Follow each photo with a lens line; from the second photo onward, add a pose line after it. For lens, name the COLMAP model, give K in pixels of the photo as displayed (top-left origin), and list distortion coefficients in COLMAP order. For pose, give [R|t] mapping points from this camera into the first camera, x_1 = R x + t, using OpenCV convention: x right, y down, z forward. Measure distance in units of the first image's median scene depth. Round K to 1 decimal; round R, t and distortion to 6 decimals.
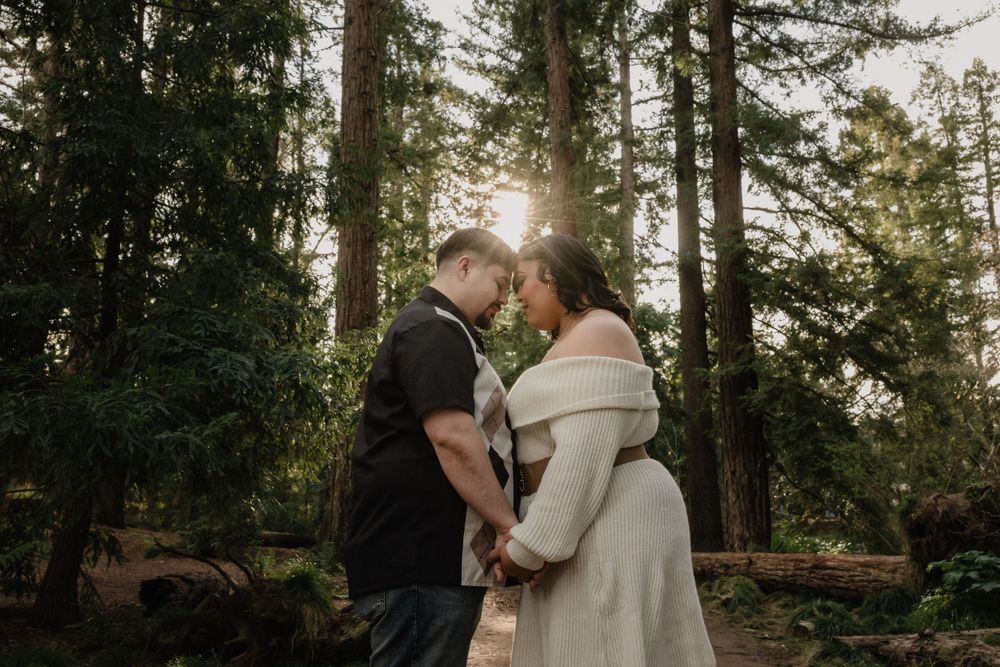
lens RADIAL K [[872.5, 0, 500.0], [0, 872.5, 333.5], [0, 0, 1]] dist [0.001793, 0.002052]
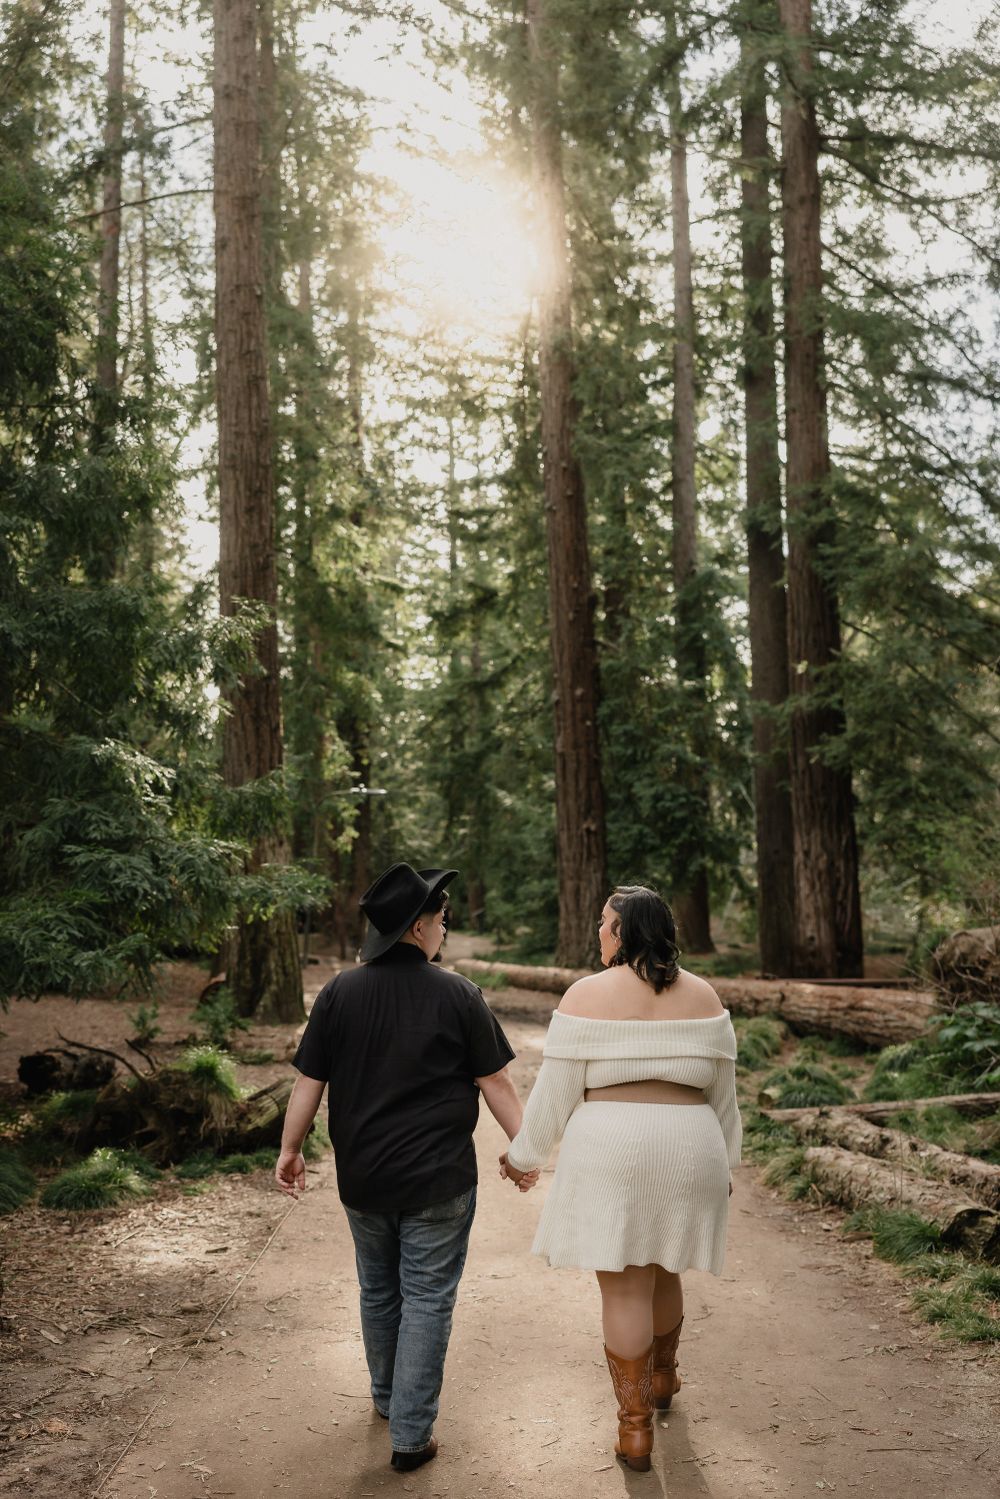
lens RADIAL K [[1594.5, 0, 500.0], [0, 1594.5, 749.5], [0, 0, 1]] dist [0.012967, 0.012512]
pose [[0.999706, -0.021201, -0.011781, 0.066476], [0.022637, 0.989997, 0.139257, -0.158400], [0.008711, -0.139483, 0.990186, -0.364582]]
